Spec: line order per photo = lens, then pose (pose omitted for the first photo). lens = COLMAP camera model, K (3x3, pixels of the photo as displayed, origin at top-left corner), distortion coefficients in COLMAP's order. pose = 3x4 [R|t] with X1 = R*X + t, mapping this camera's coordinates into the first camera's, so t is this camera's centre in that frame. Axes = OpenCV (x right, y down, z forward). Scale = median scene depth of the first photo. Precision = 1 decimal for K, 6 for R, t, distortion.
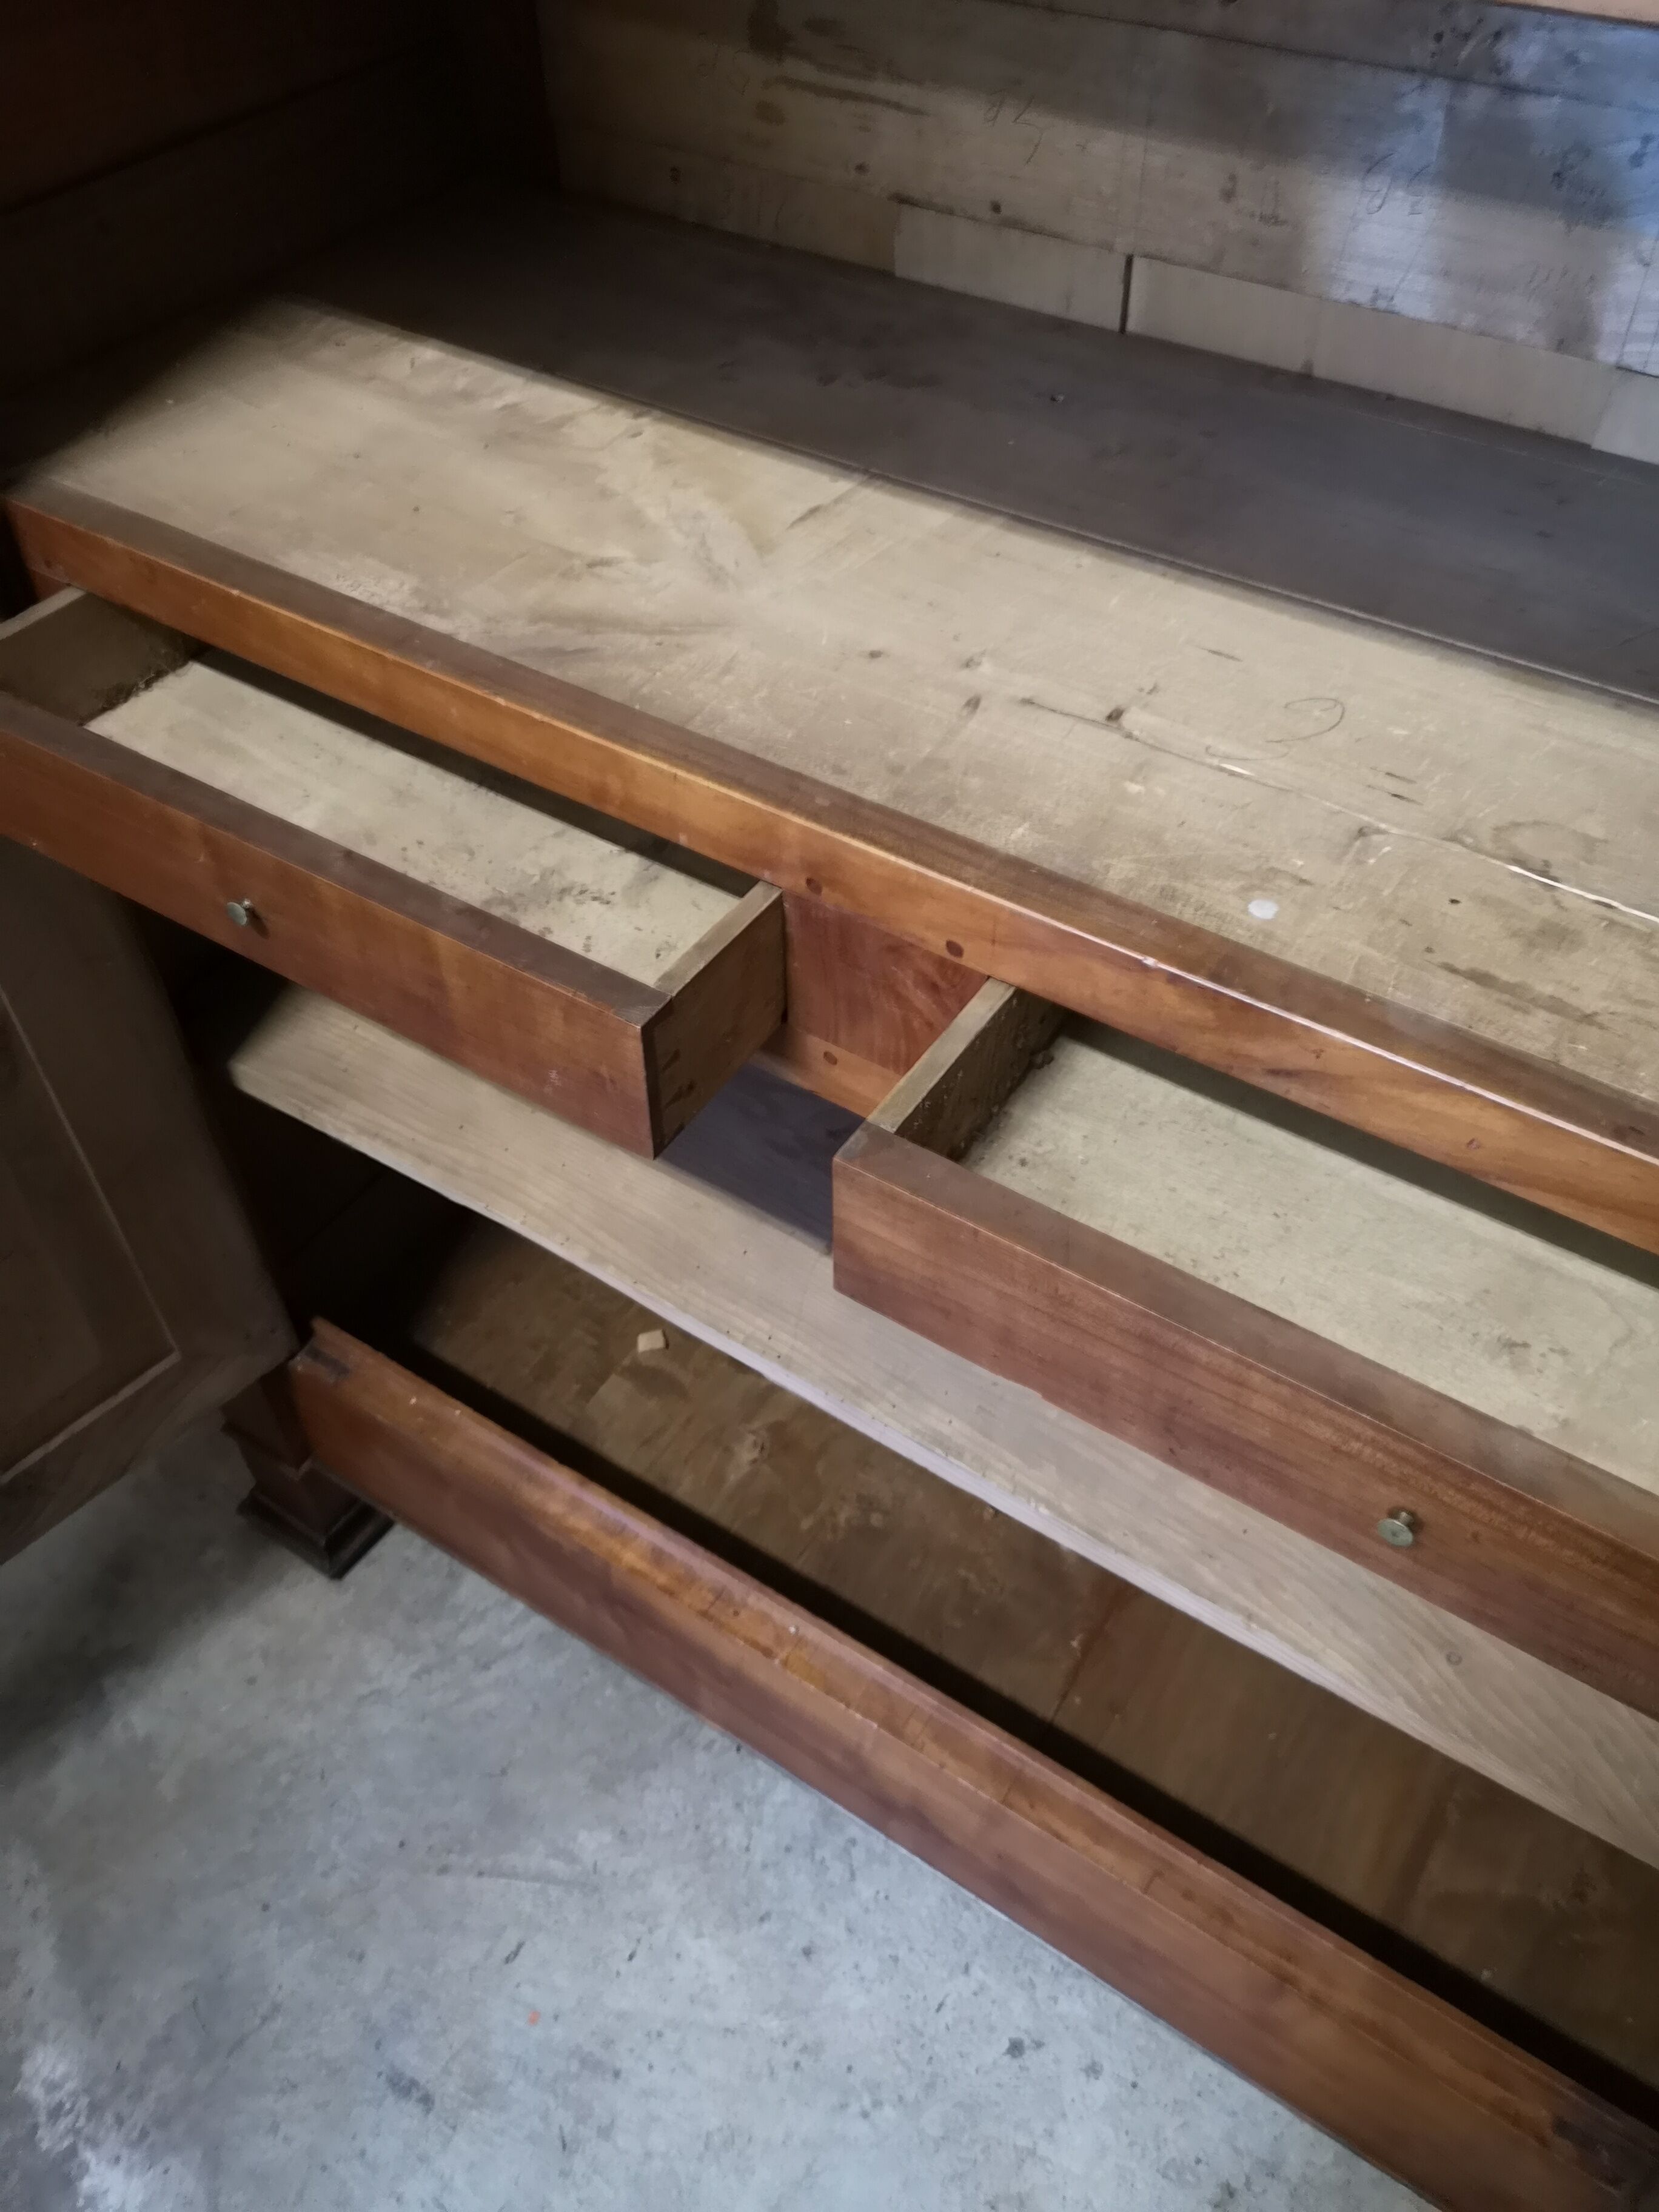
lens RADIAL K [[1724.1, 0, 826.2], [0, 1724.1, 1099.2], [0, 0, 1]] dist [0.039426, -0.048405]
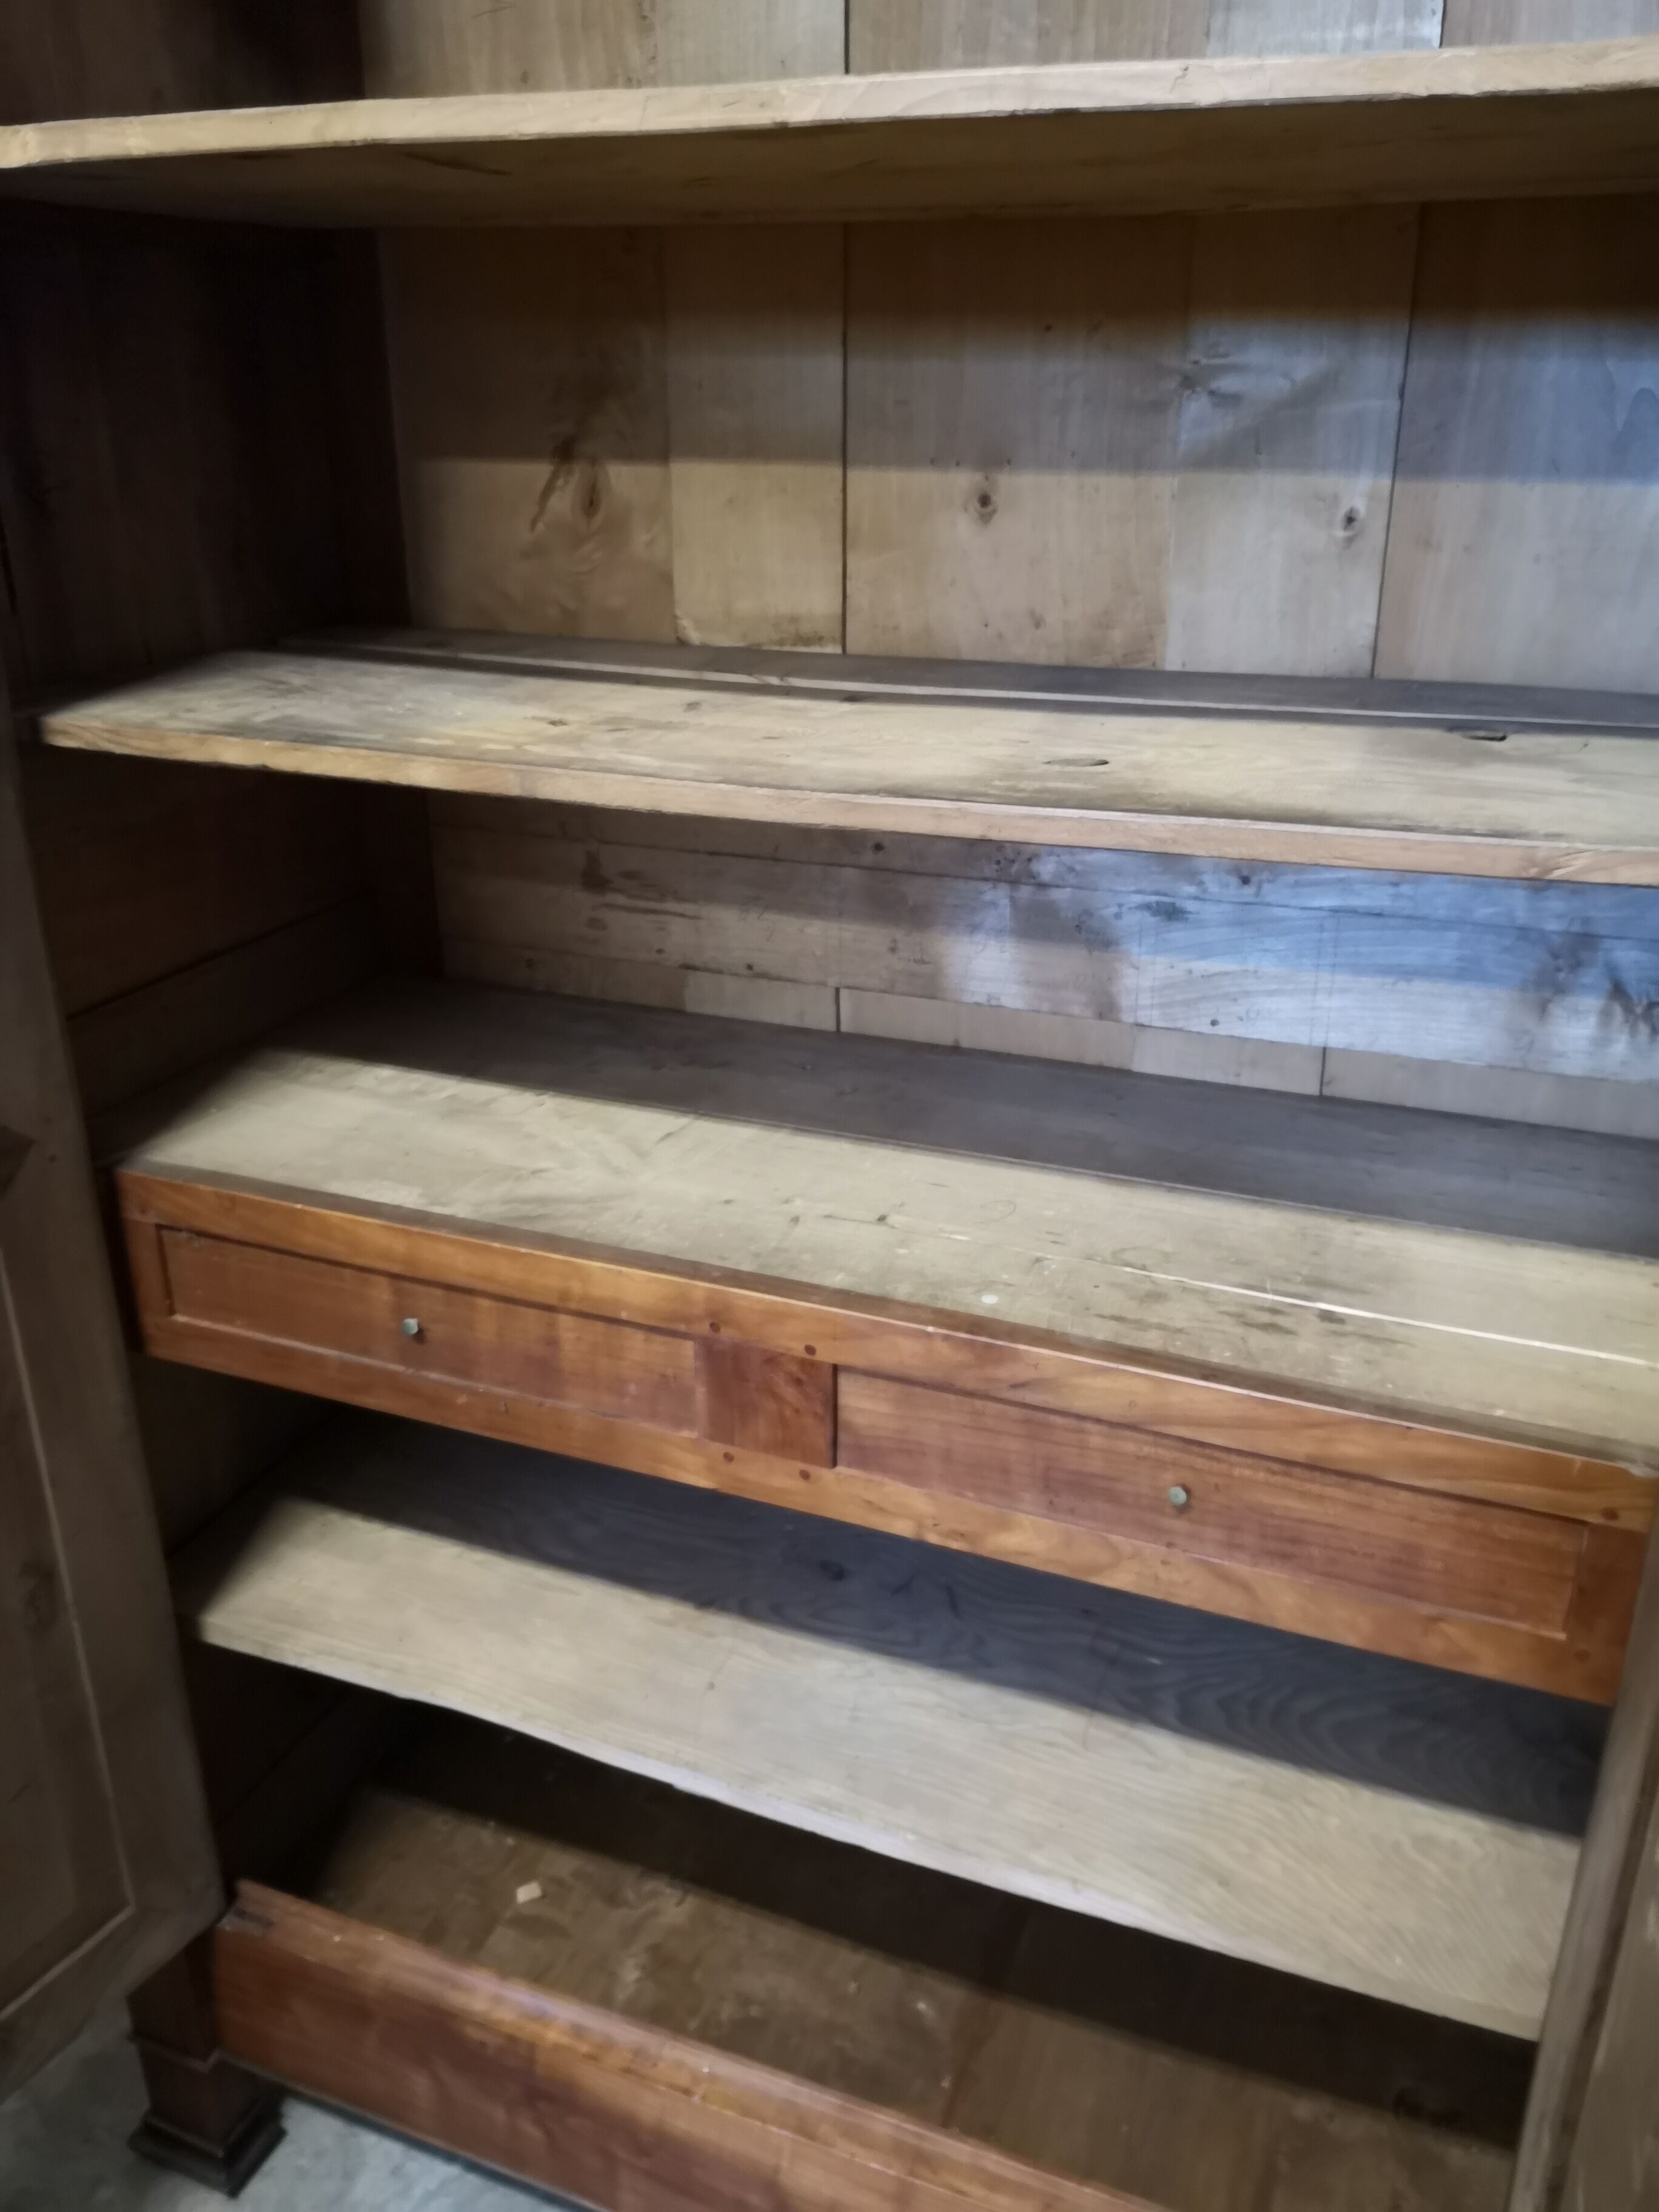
lens RADIAL K [[1734.4, 0, 831.8], [0, 1734.4, 1100.7], [0, 0, 1]] dist [0.043107, -0.100762]
pose [[0.980137, -0.068065, 0.186275, -0.149458], [0.139519, 0.904176, -0.403733, 0.280233], [-0.140946, 0.421702, 0.895713, -0.429780]]
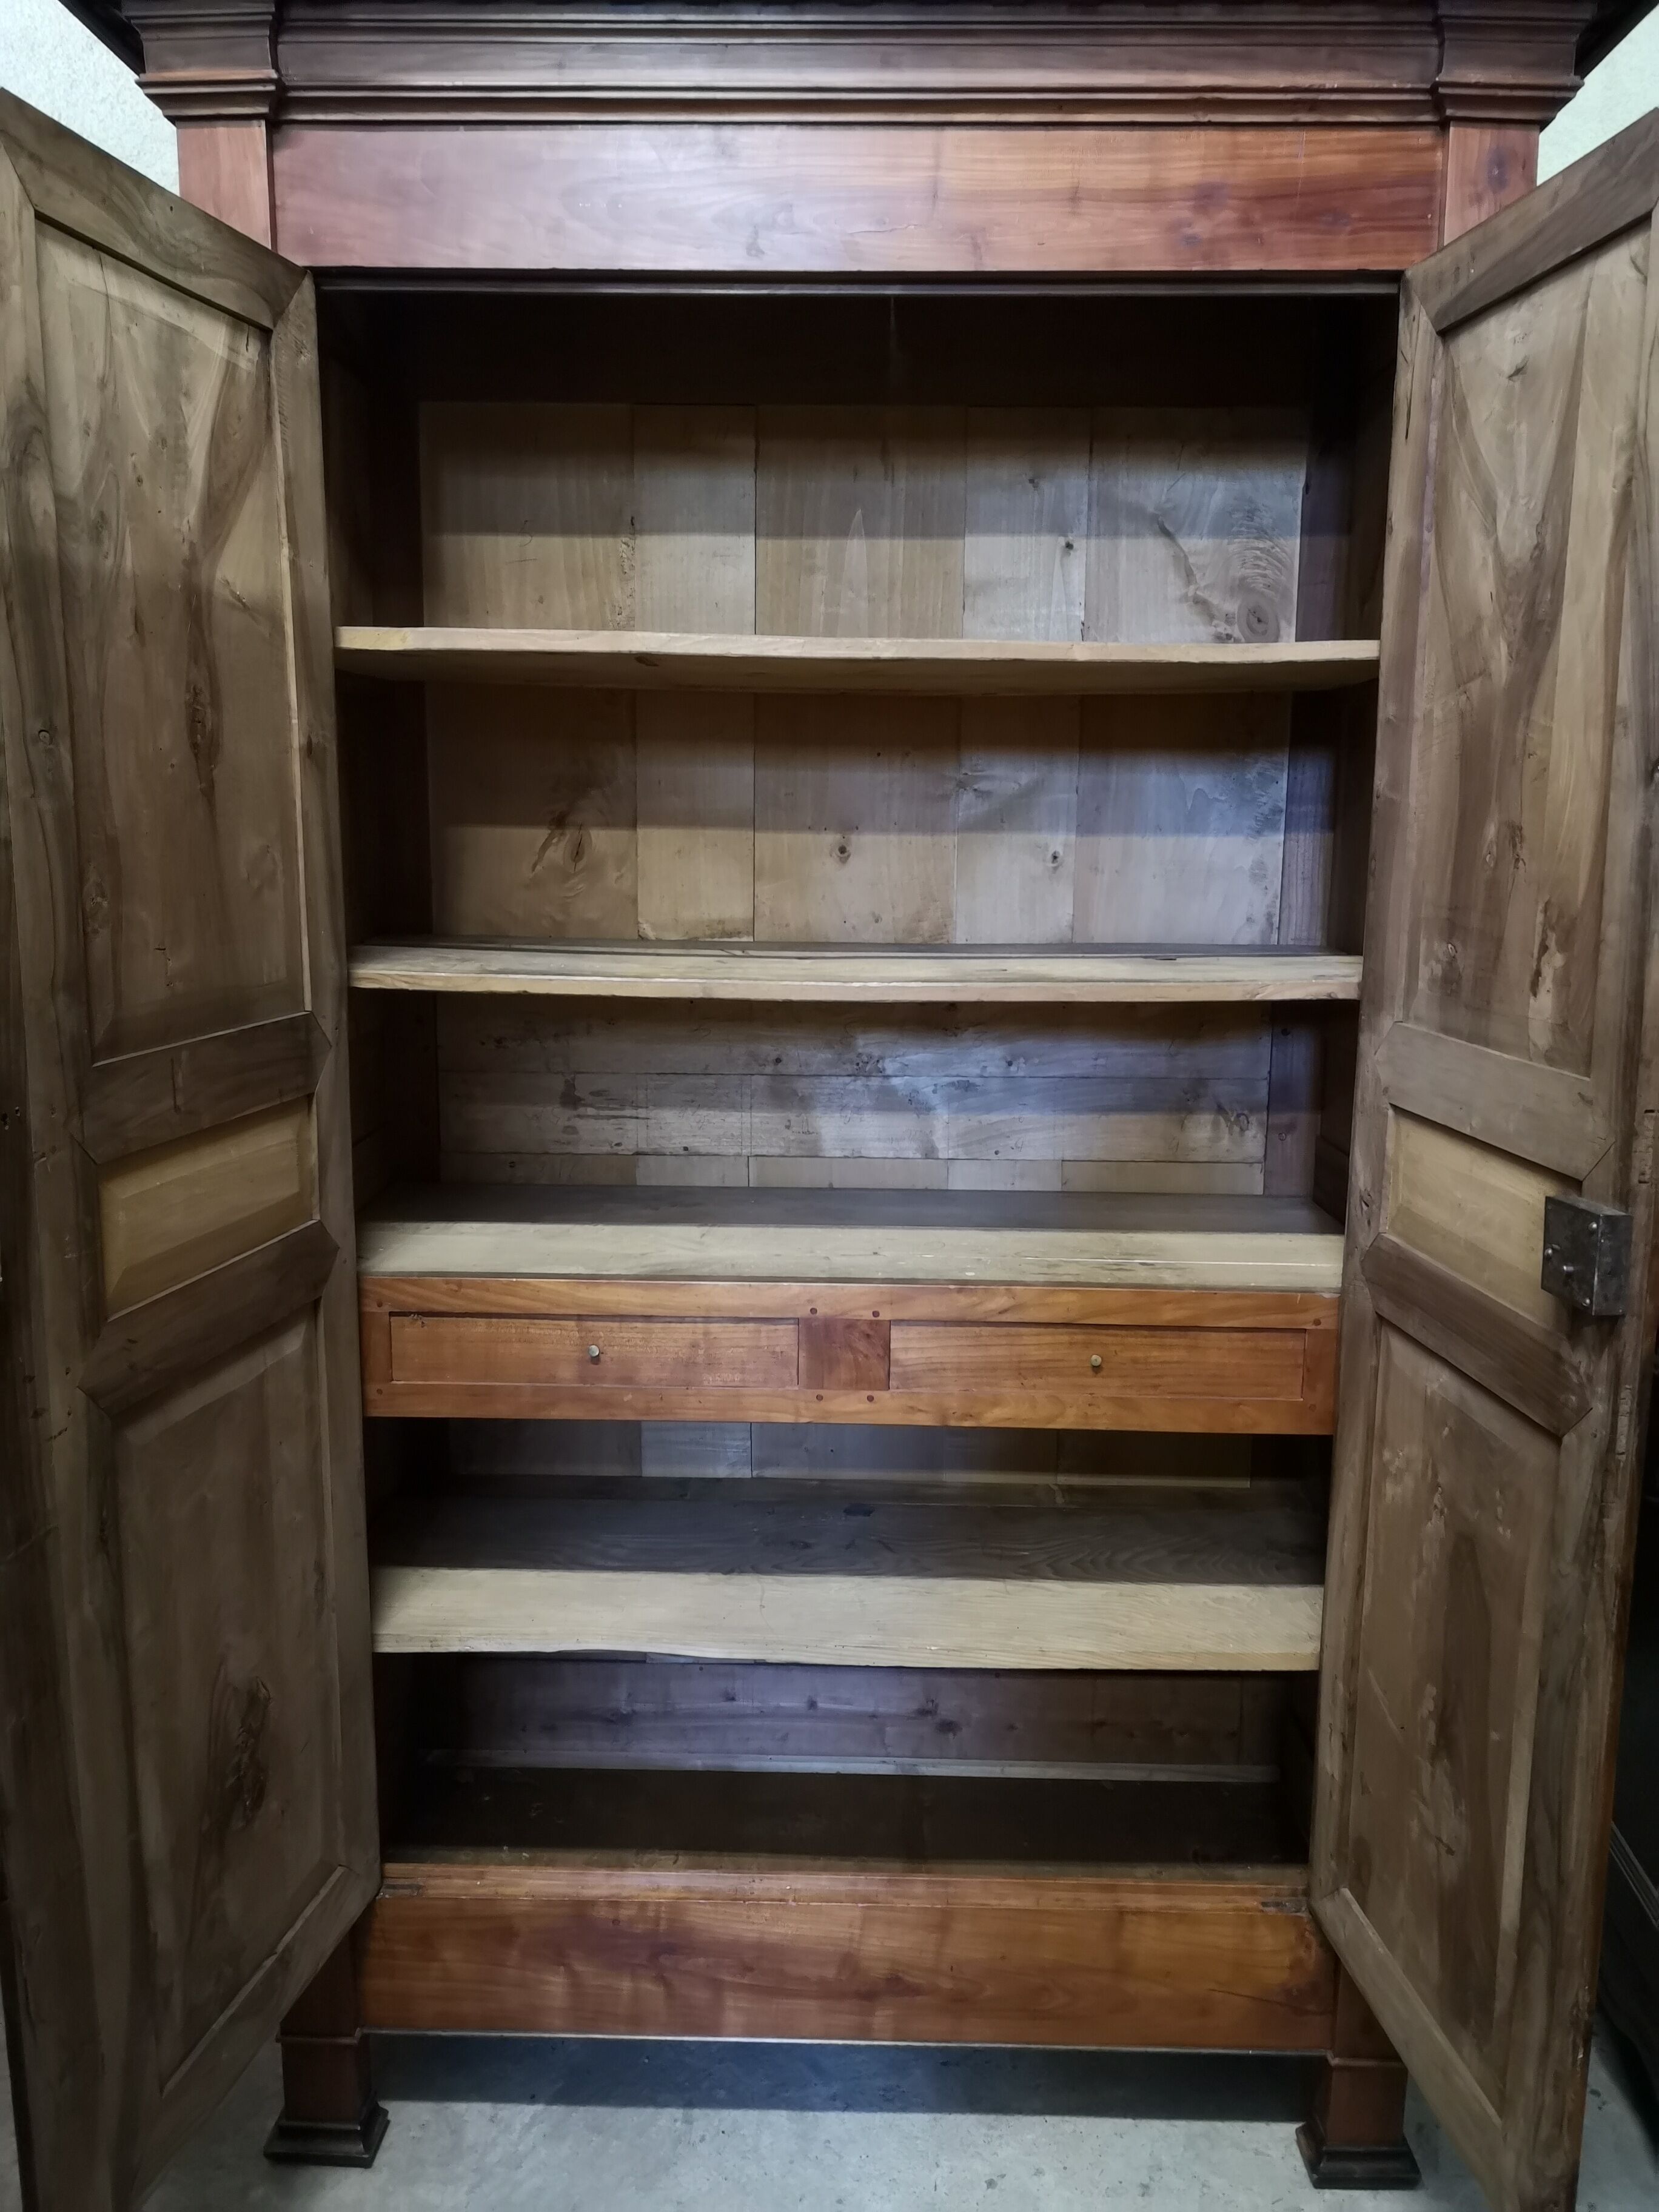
lens RADIAL K [[1705.6, 0, 817.8], [0, 1705.6, 1104.9], [0, 0, 1]] dist [0.068372, -0.125952]
pose [[0.850574, -0.070970, 0.521045, -1.080810], [0.371275, 0.782742, -0.499469, 0.754755], [-0.372397, 0.618286, 0.692129, -0.807842]]
